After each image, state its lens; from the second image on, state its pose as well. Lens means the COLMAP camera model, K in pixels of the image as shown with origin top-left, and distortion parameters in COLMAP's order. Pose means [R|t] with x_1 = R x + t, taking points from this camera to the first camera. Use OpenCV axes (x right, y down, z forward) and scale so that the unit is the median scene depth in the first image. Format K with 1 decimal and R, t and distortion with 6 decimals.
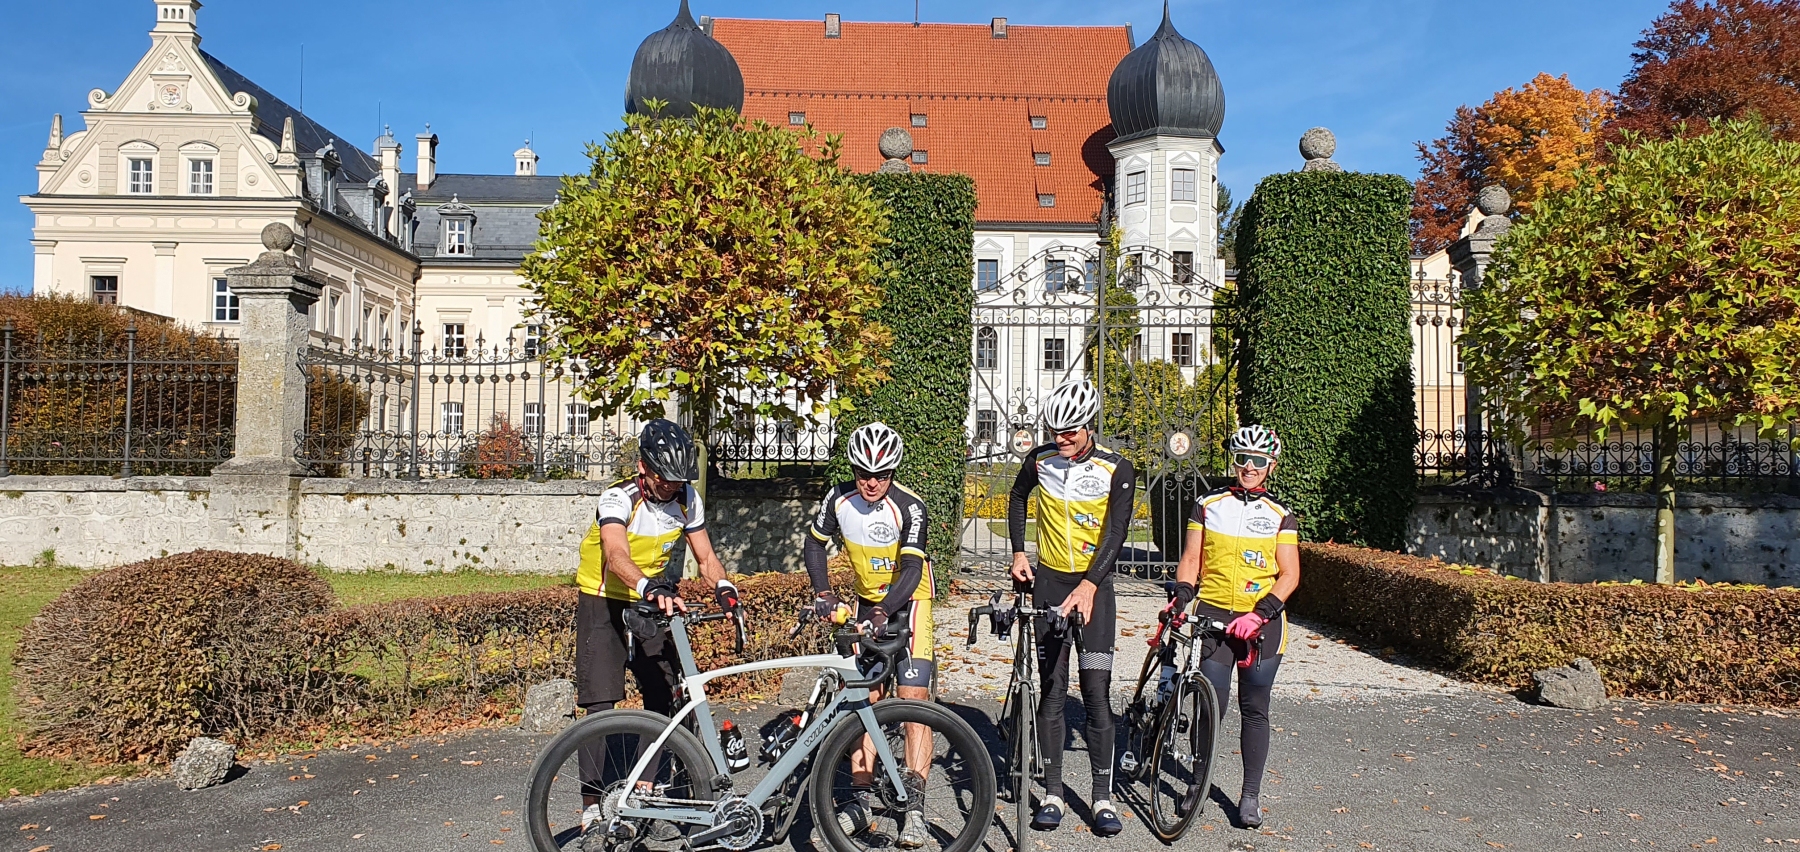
lens RADIAL K [[1234.4, 0, 900.0], [0, 1234.4, 426.0], [0, 0, 1]] dist [-0.004469, 0.035654]
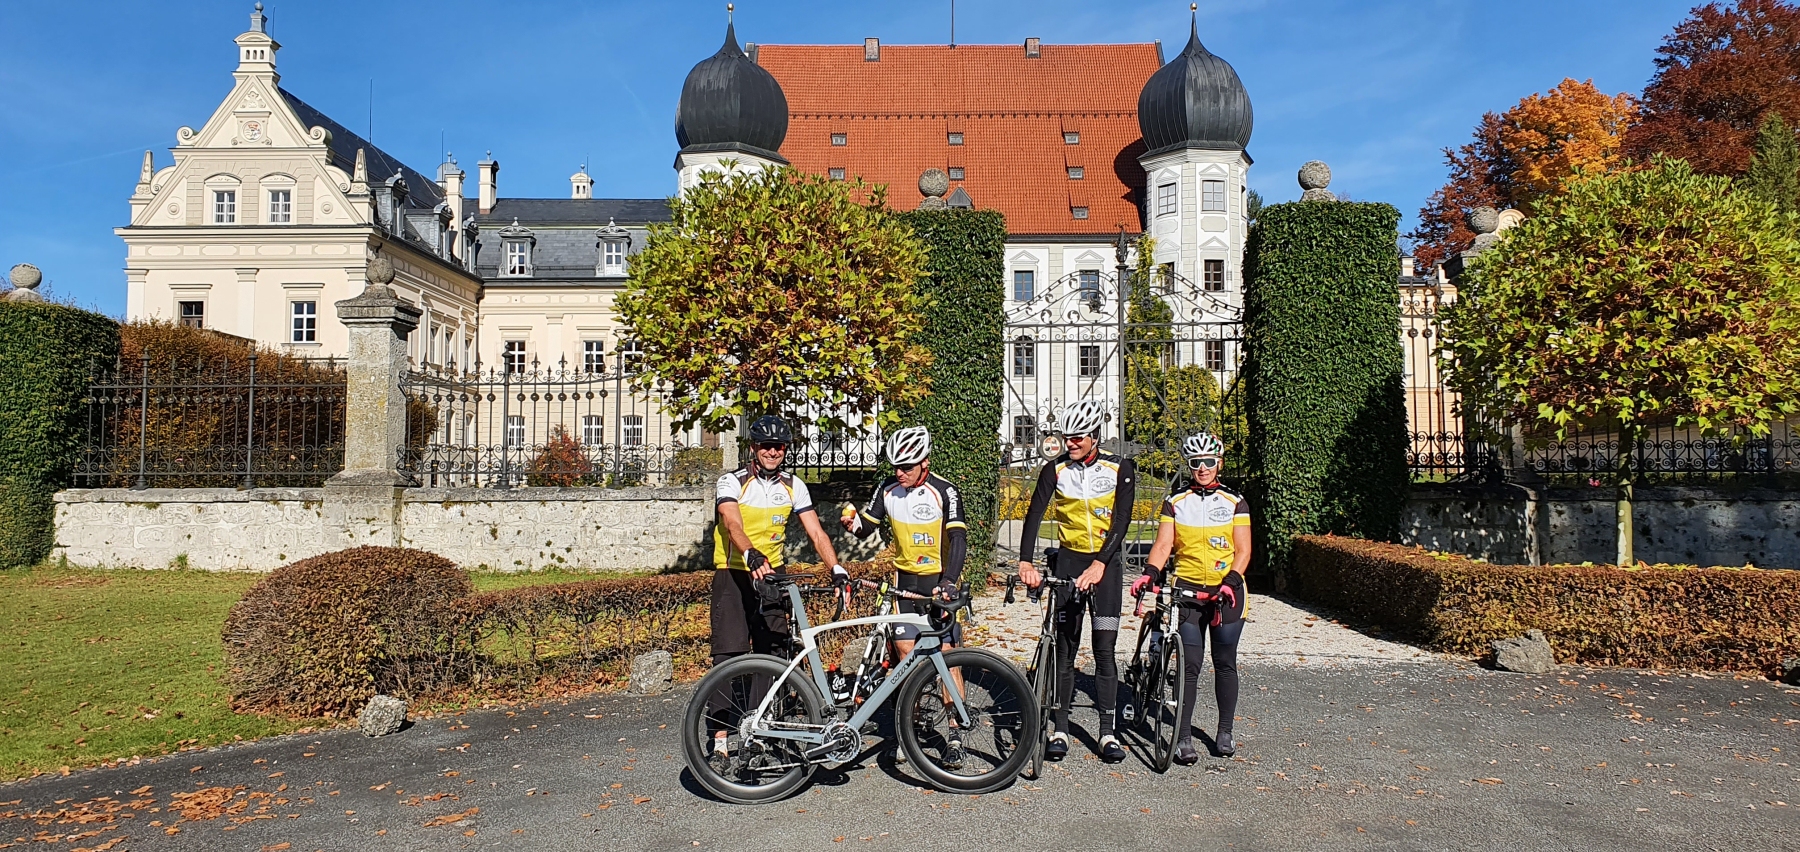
lens RADIAL K [[1252.3, 0, 906.1], [0, 1252.3, 418.2], [0, 0, 1]] dist [0.025448, 0.000528]
pose [[0.999498, -0.013180, -0.028793, 0.001204], [0.012874, 0.999859, -0.010786, -0.002736], [0.028931, 0.010410, 0.999527, -0.122451]]
